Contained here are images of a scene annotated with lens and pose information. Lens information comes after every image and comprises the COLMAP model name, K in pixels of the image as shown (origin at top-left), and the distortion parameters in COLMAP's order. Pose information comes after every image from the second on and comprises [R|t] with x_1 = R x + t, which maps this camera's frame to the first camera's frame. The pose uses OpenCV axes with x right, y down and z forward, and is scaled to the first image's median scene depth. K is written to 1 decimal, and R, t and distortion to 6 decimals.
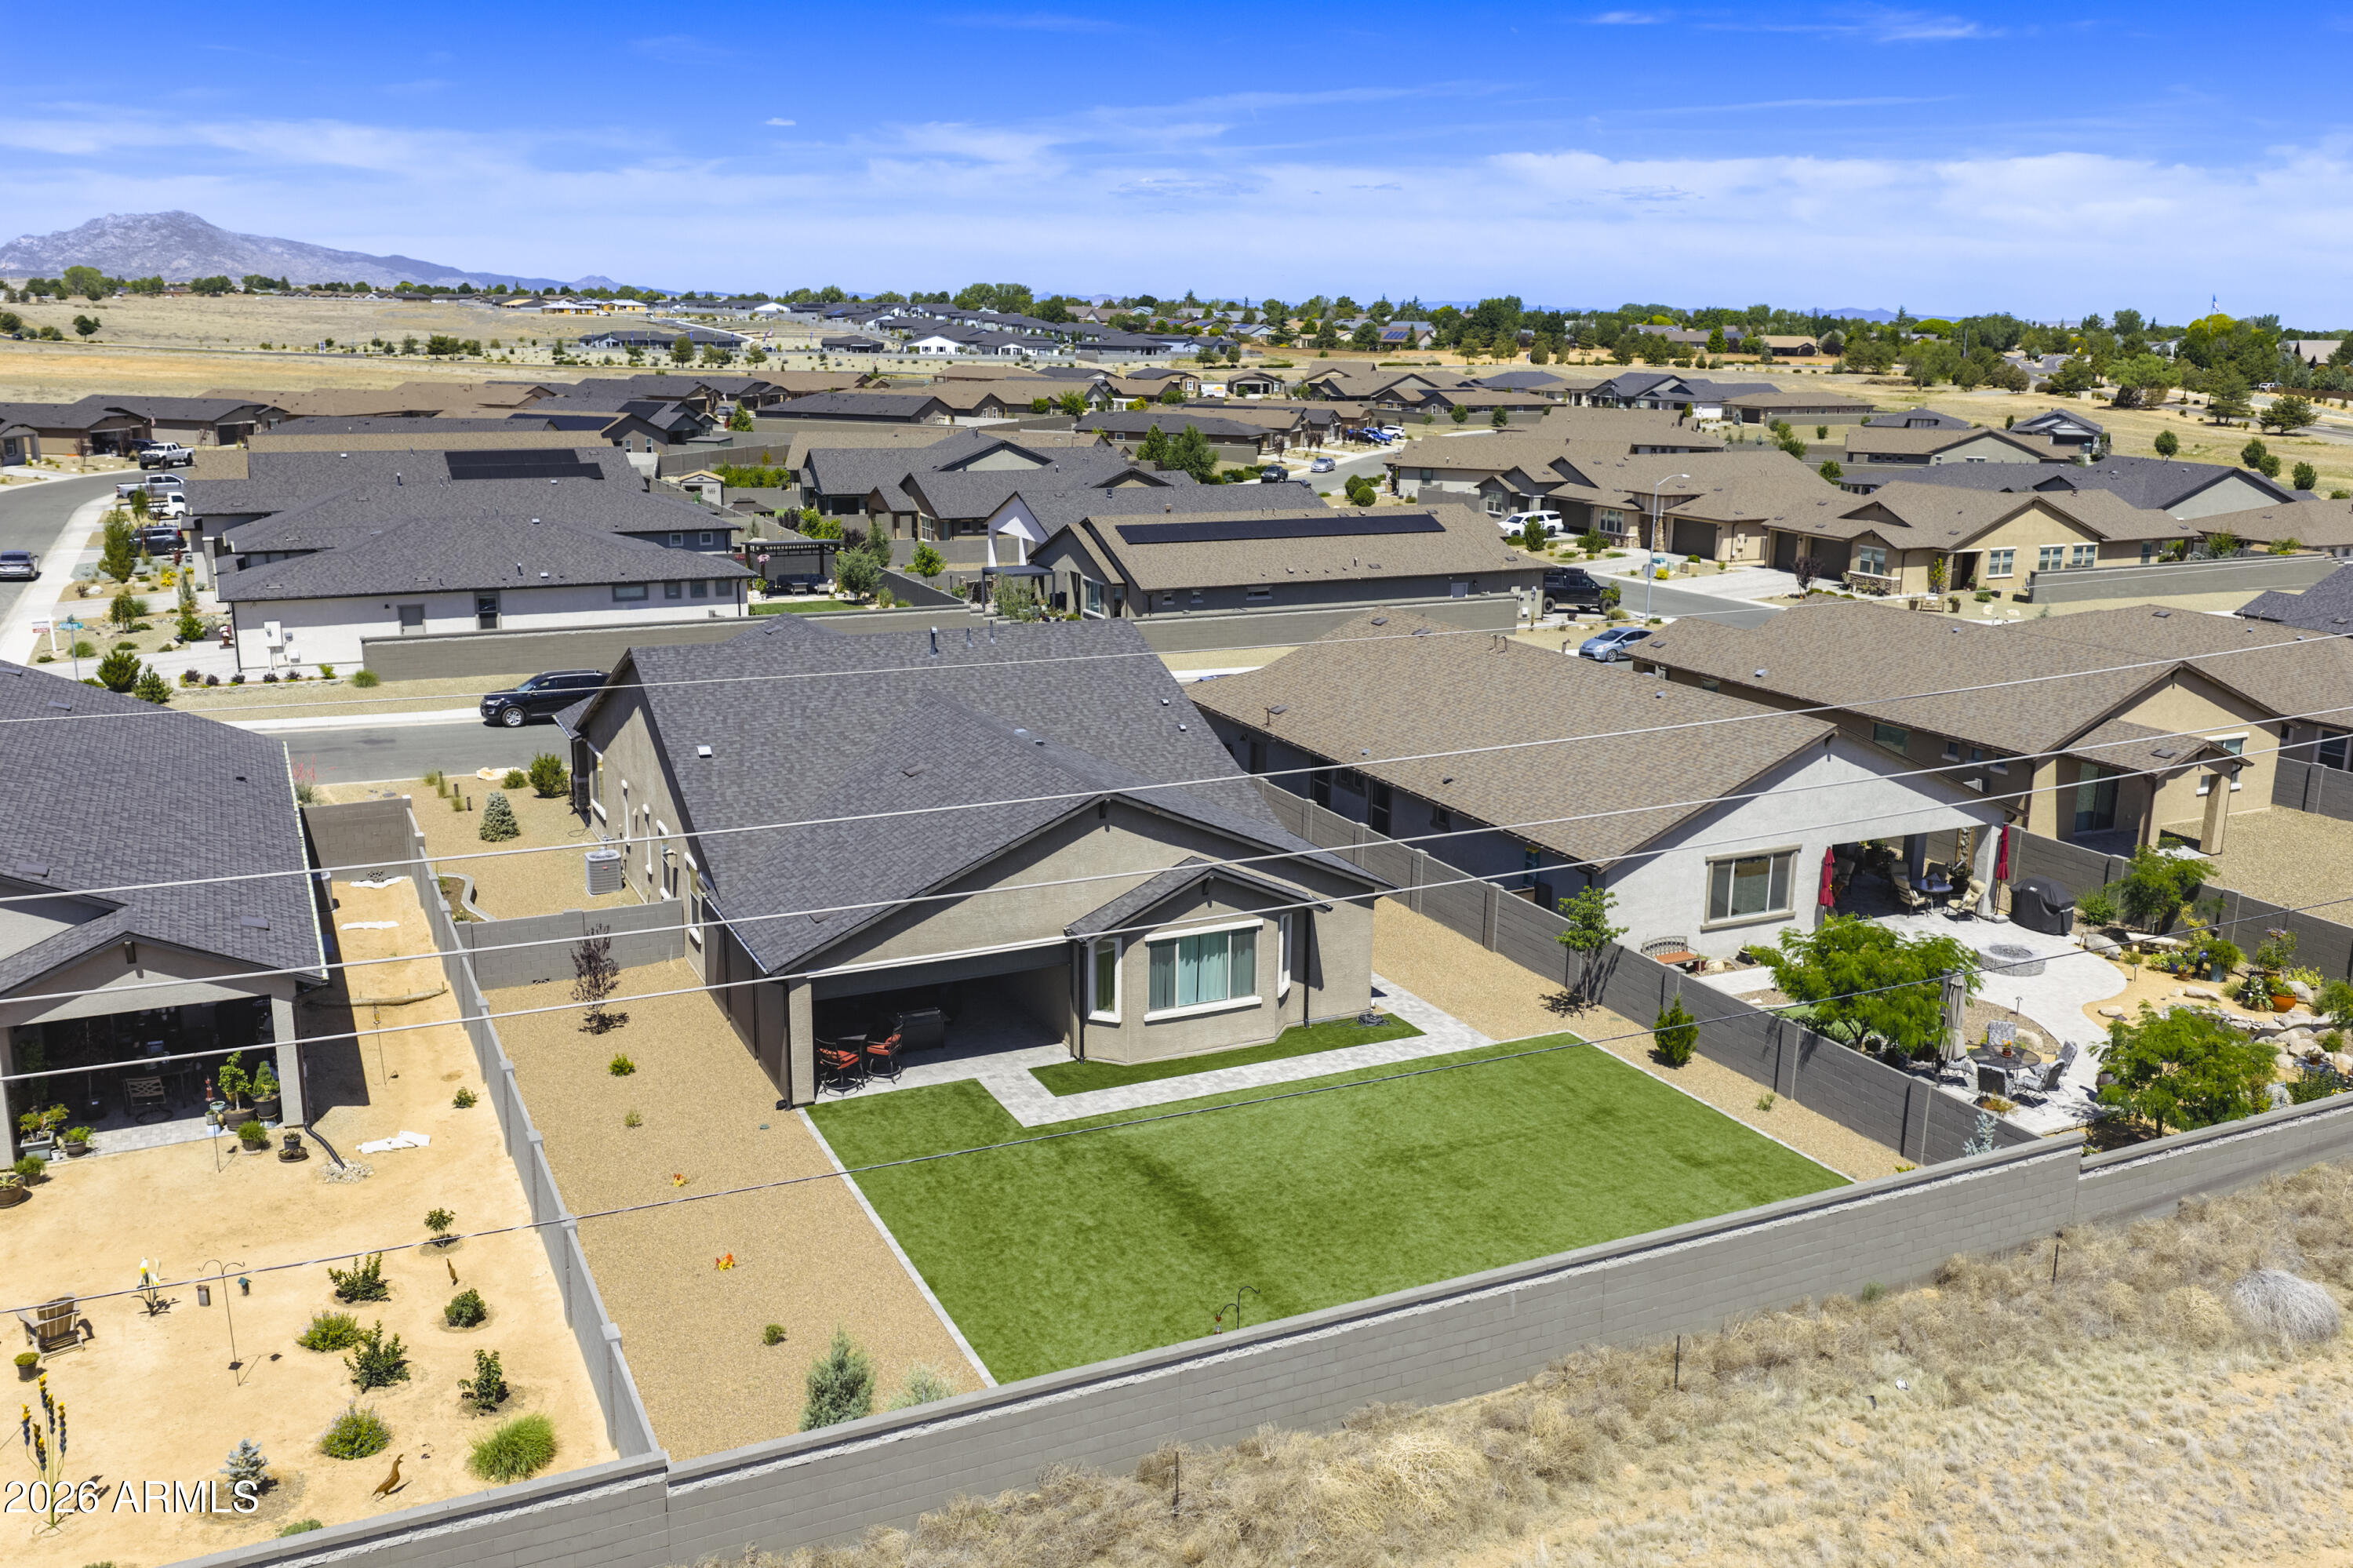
lens RADIAL K [[1954.4, 0, 1181.6], [0, 1954.4, 746.1], [0, 0, 1]] dist [0.020154, -0.043044]
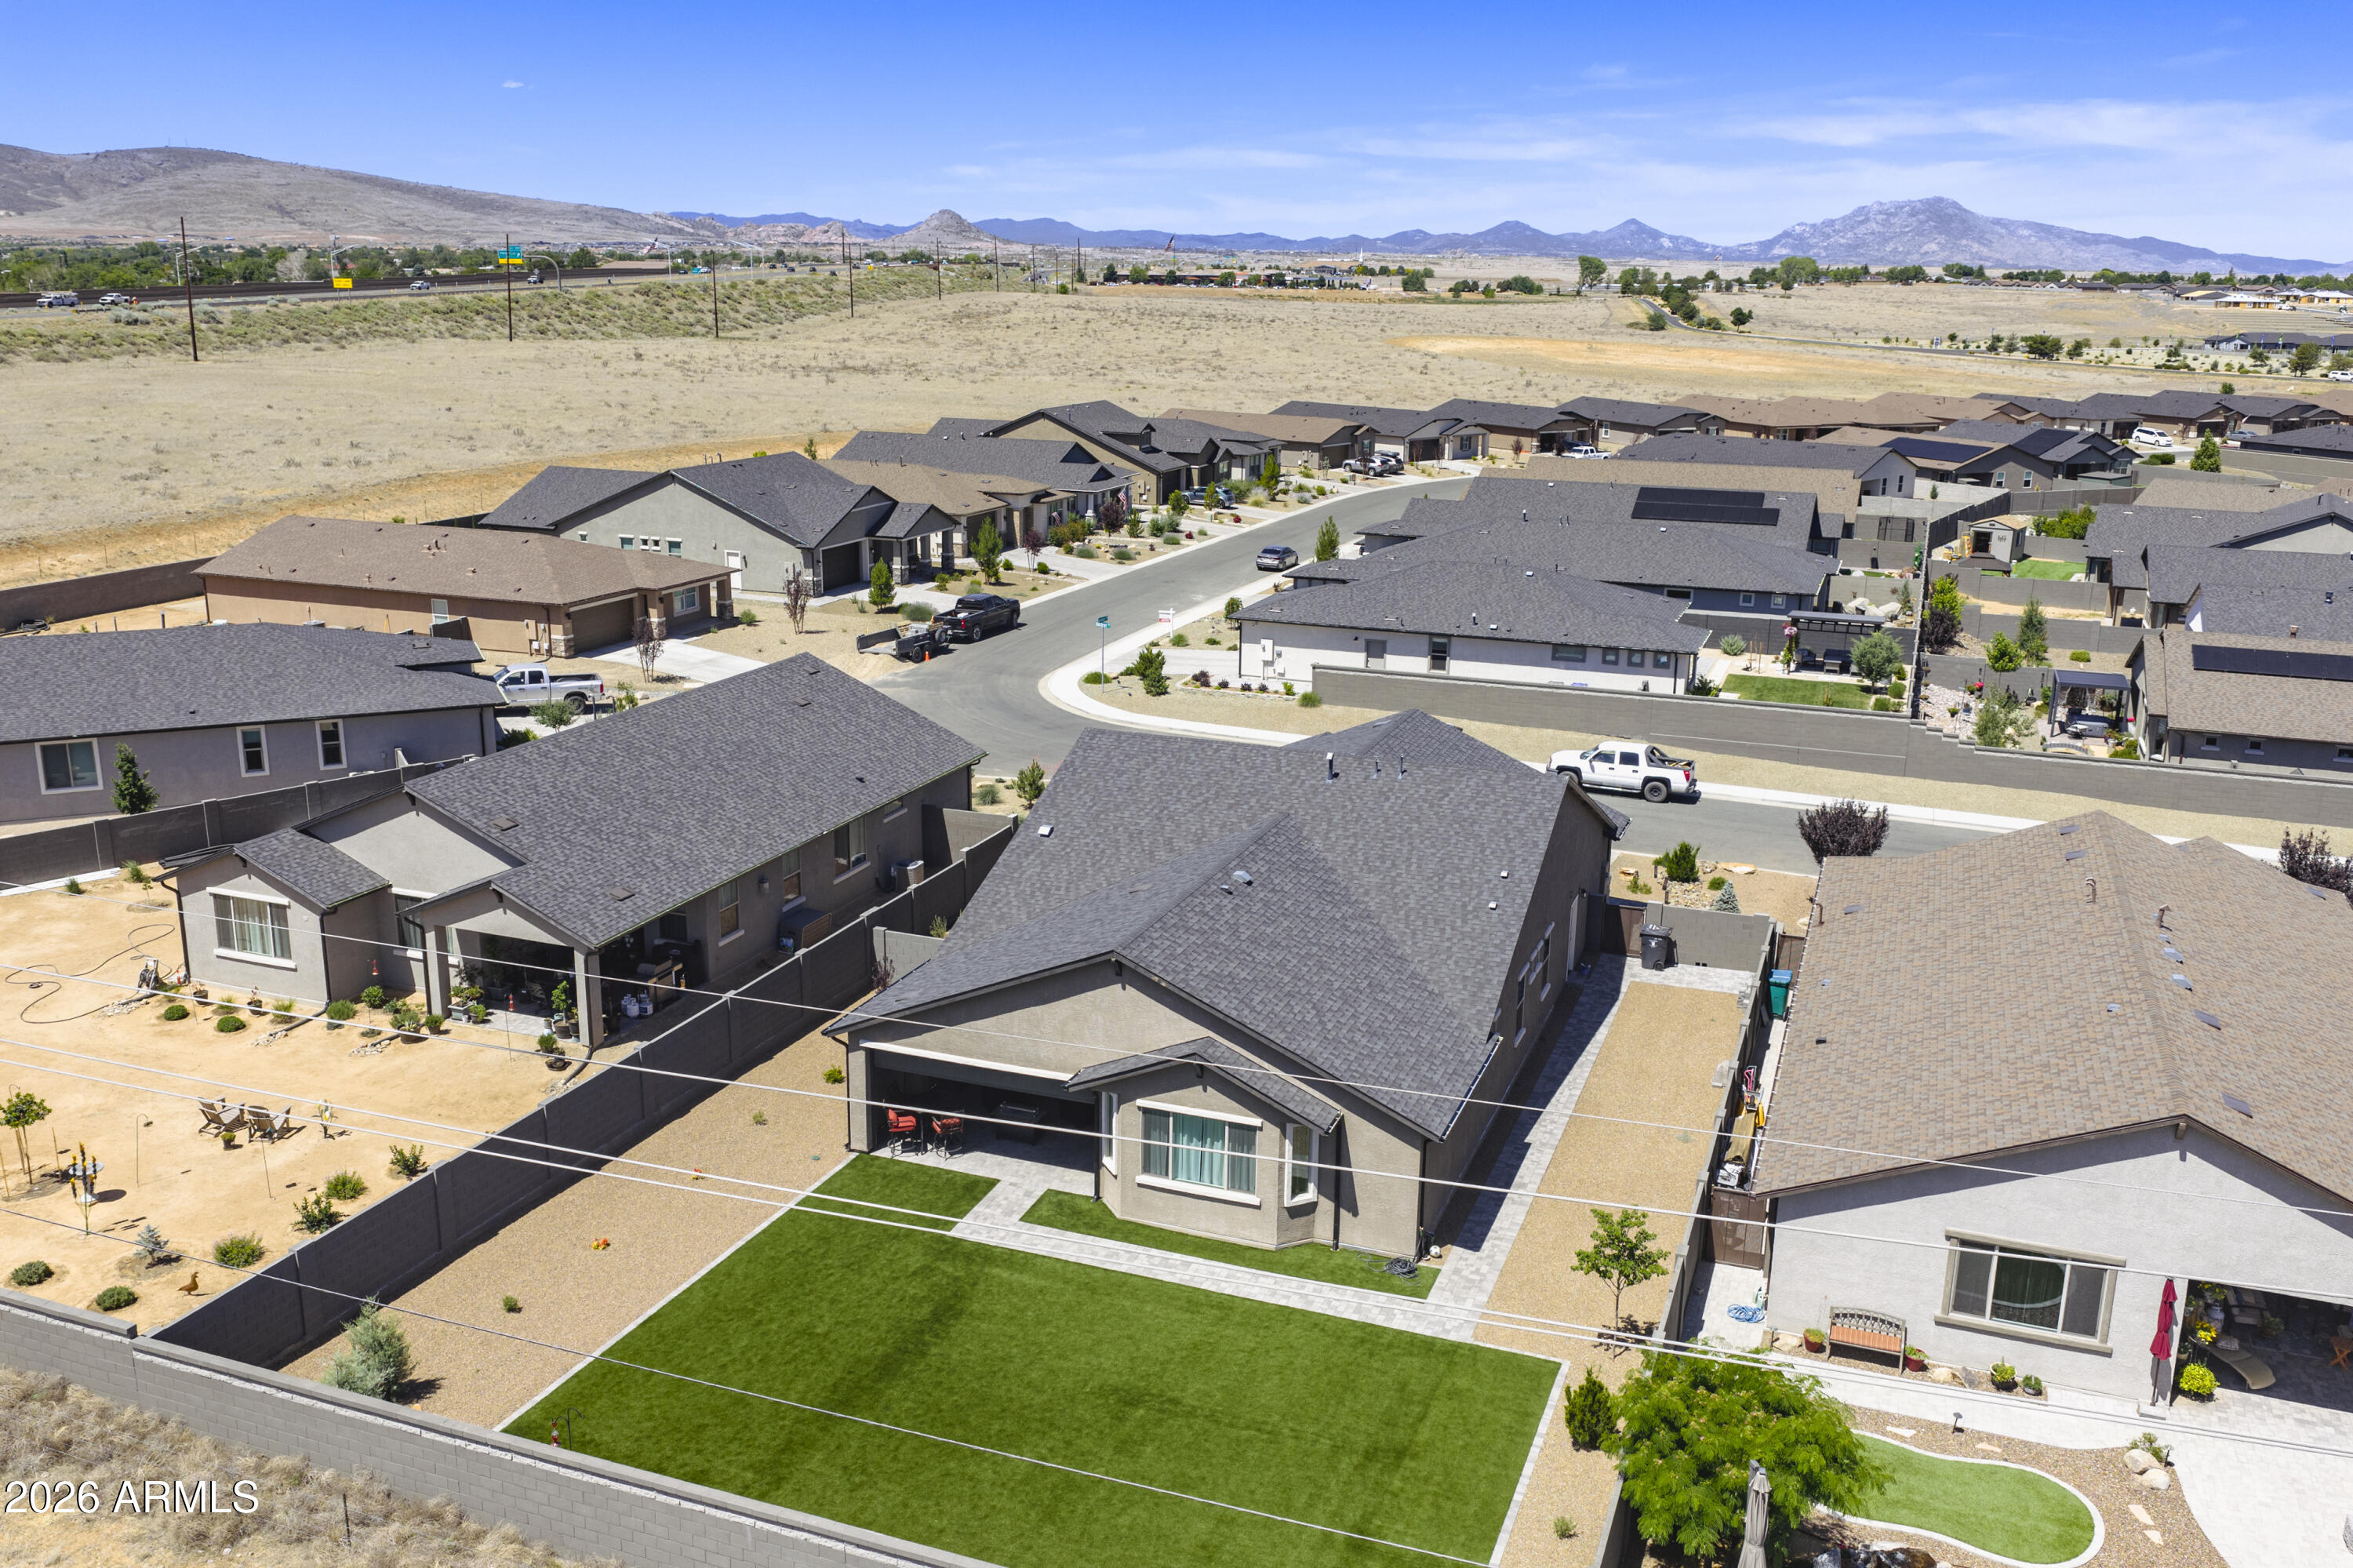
lens RADIAL K [[1942.9, 0, 1180.1], [0, 1942.9, 783.1], [0, 0, 1]] dist [0.021995, -0.043238]
pose [[0.683674, 0.182269, -0.706660, 0.255922], [-0.162692, 0.982006, 0.095889, -0.062021], [0.711422, 0.049411, 0.701026, 0.113639]]
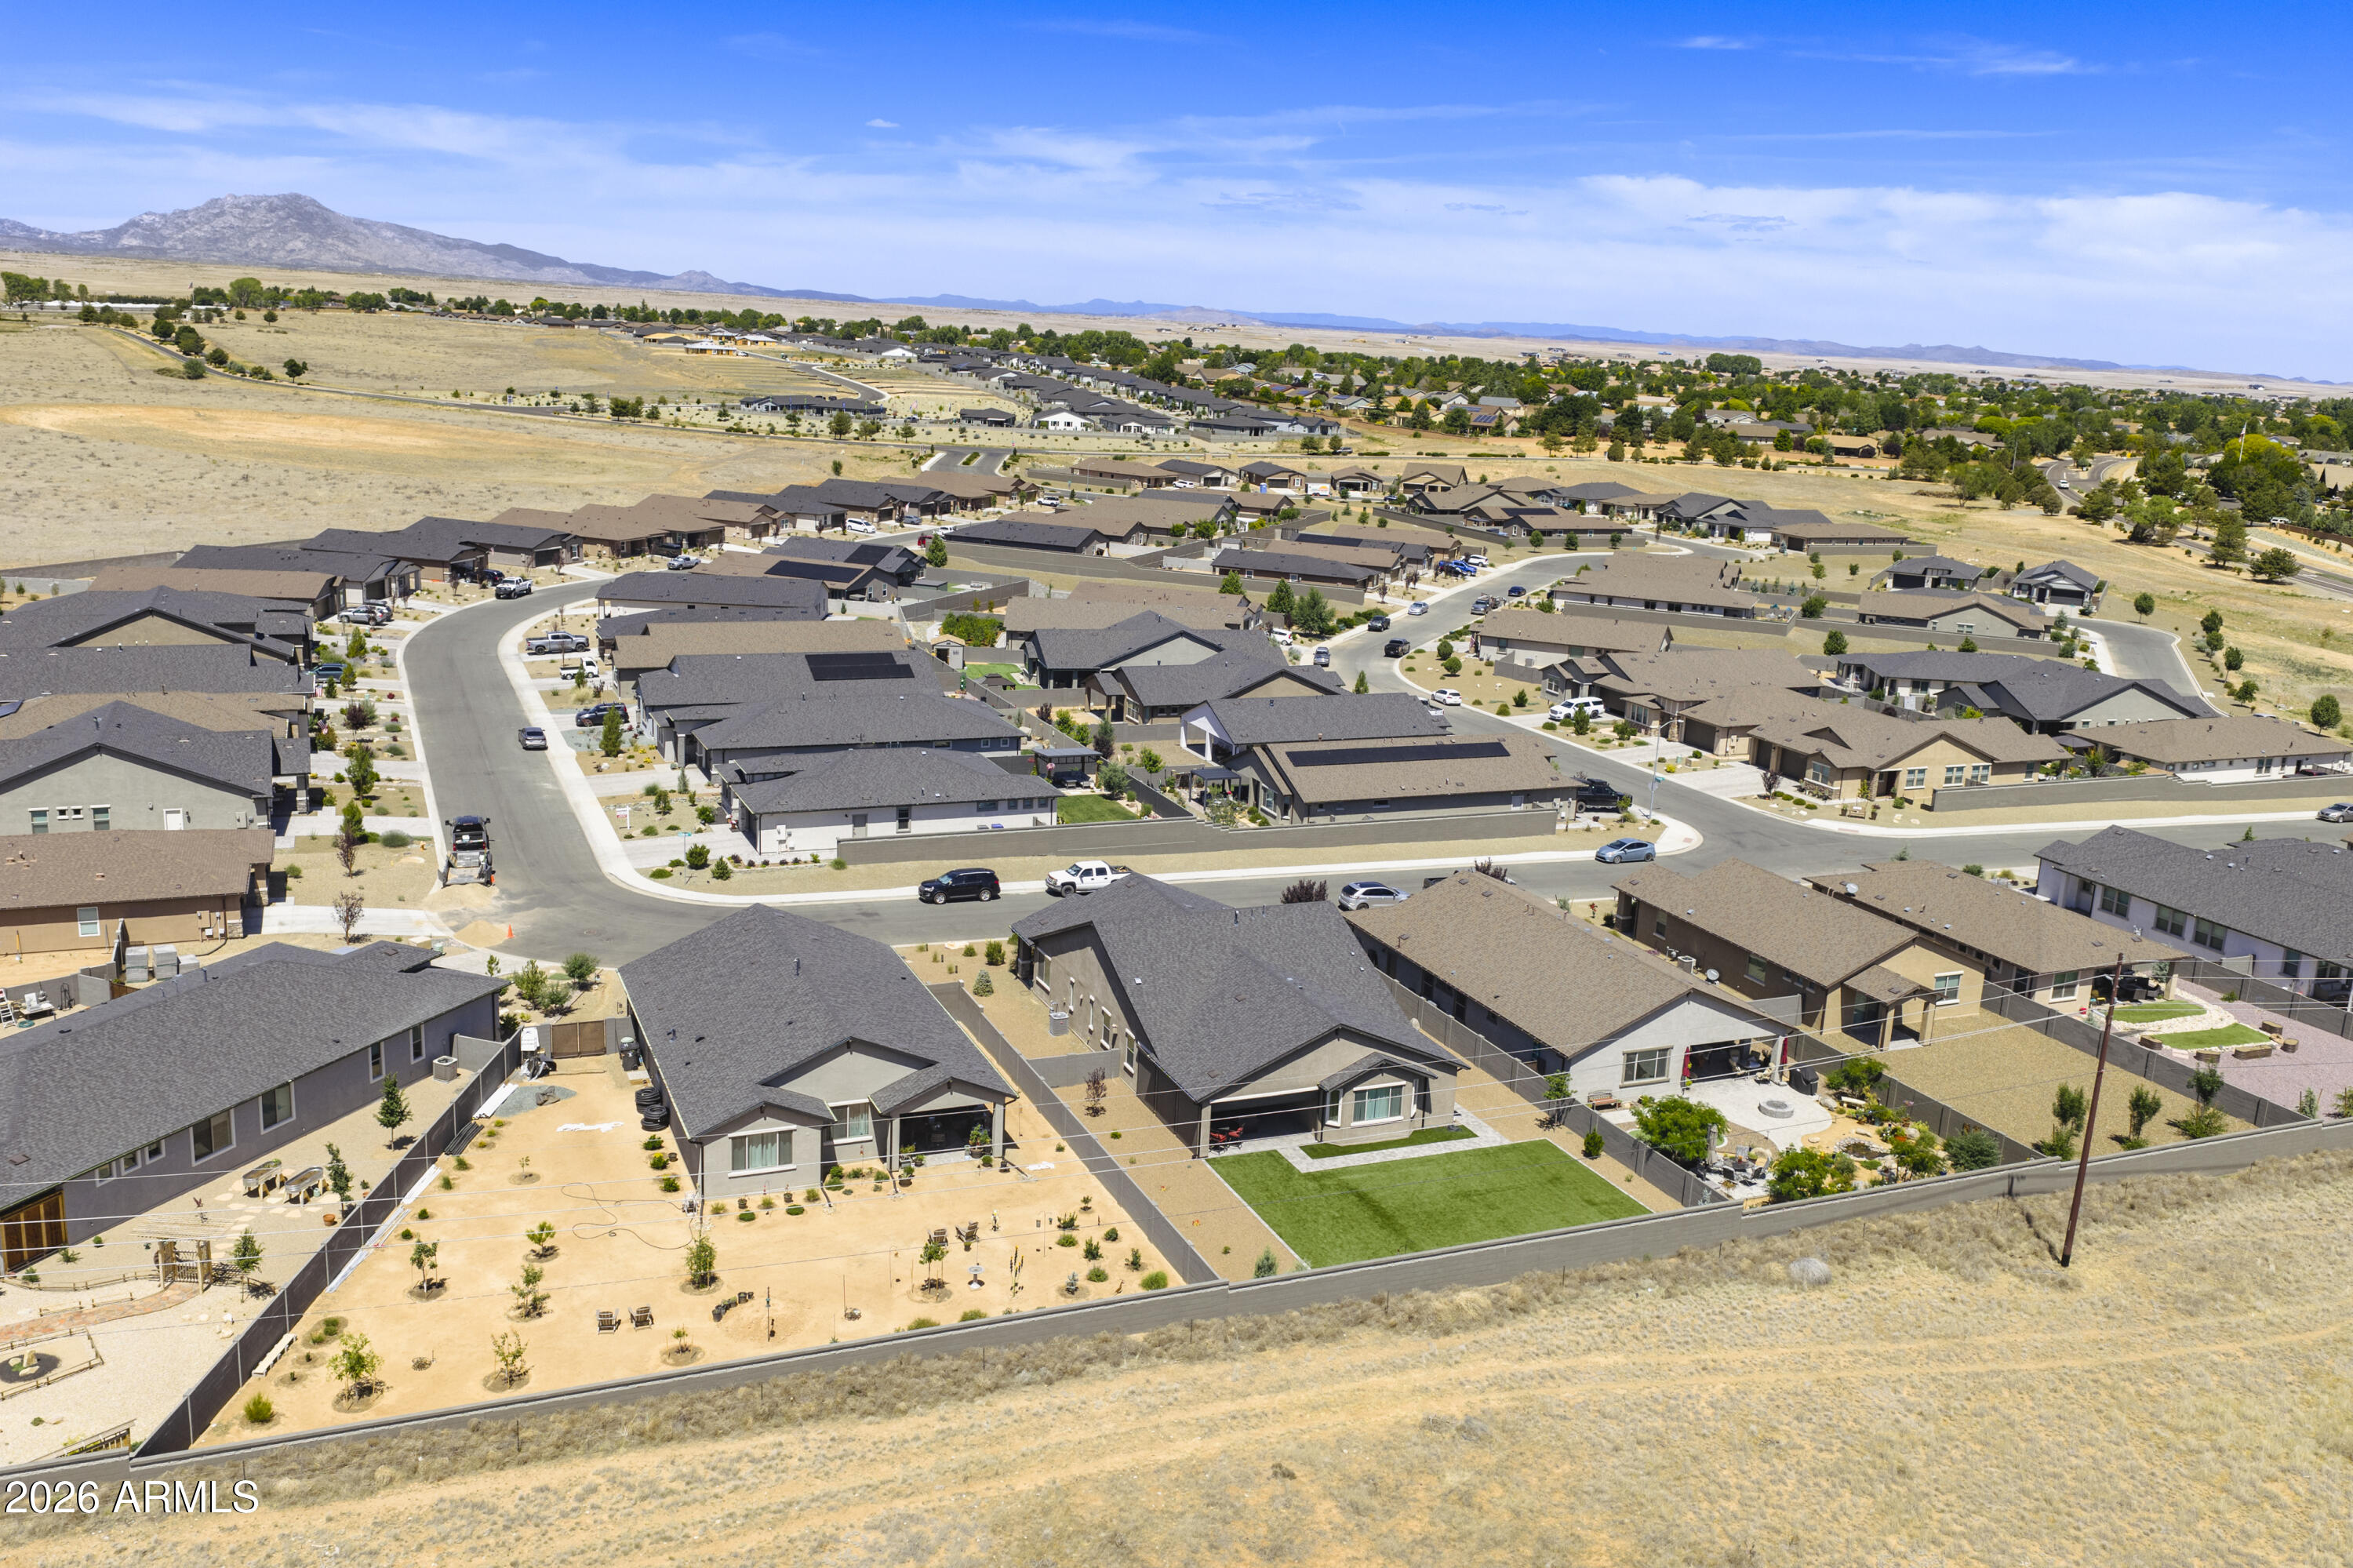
lens RADIAL K [[1942.9, 0, 1180.1], [0, 1942.9, 783.1], [0, 0, 1]] dist [0.021995, -0.043238]
pose [[0.998380, 0.043214, -0.037007, -0.055999], [-0.042689, 0.998978, 0.014859, -0.103192], [0.037611, -0.013255, 0.999205, -0.455851]]
